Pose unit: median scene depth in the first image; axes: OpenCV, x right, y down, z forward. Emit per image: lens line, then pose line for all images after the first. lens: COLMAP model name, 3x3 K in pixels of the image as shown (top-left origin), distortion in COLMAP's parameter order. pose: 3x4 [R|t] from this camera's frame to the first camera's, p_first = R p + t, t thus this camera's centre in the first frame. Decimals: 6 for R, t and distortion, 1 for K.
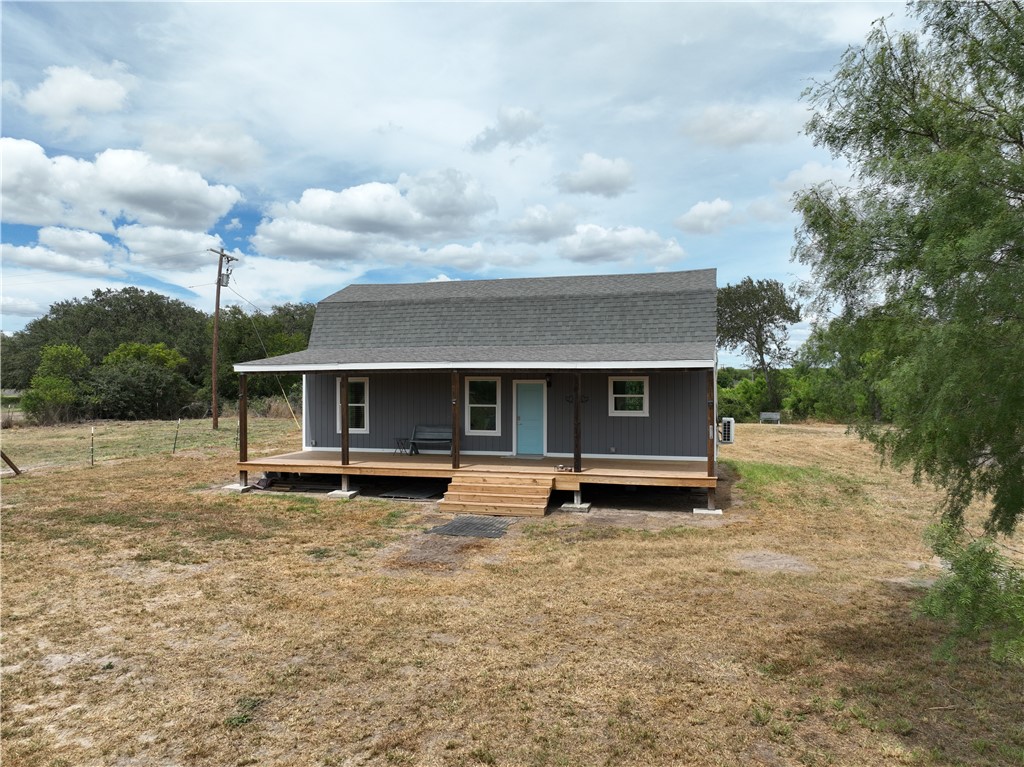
lens RADIAL K [[718.7, 0, 513.8], [0, 718.7, 382.1], [0, 0, 1]] dist [0.005301, 0.001876]
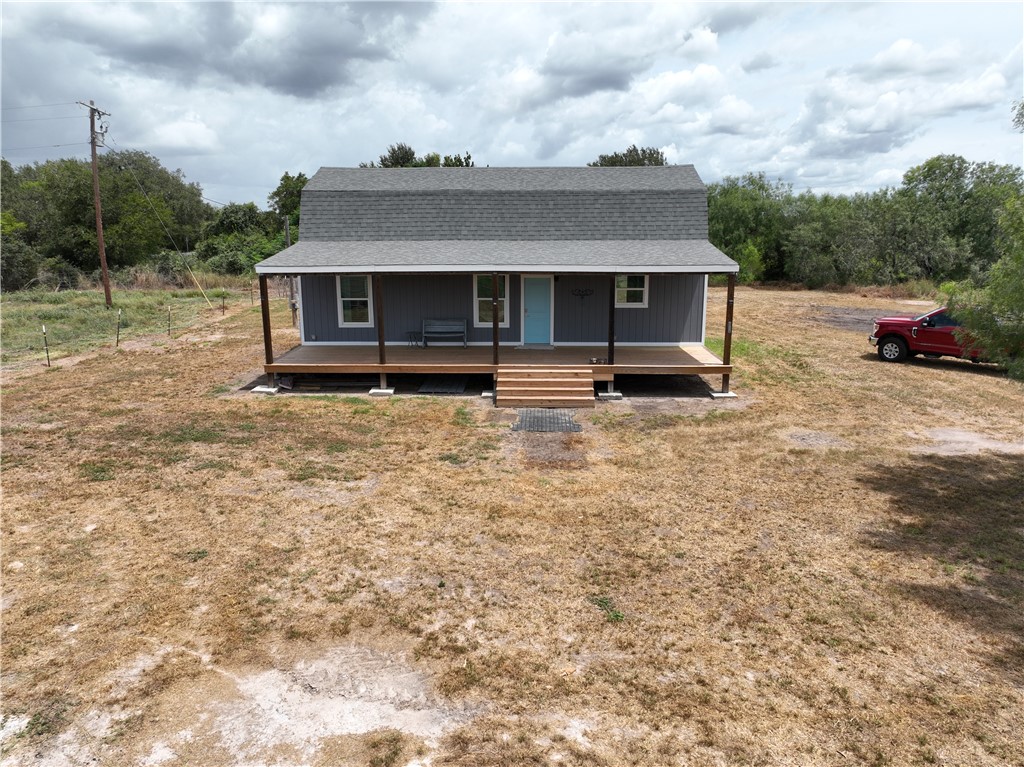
lens RADIAL K [[718.7, 0, 508.6], [0, 718.7, 383.9], [0, 0, 1]] dist [0.005301, 0.001876]
pose [[0.971030, -0.051176, 0.233412, -0.274470], [0.001138, 0.977777, 0.209644, -0.067122], [-0.238954, -0.203306, 0.949509, -0.030052]]
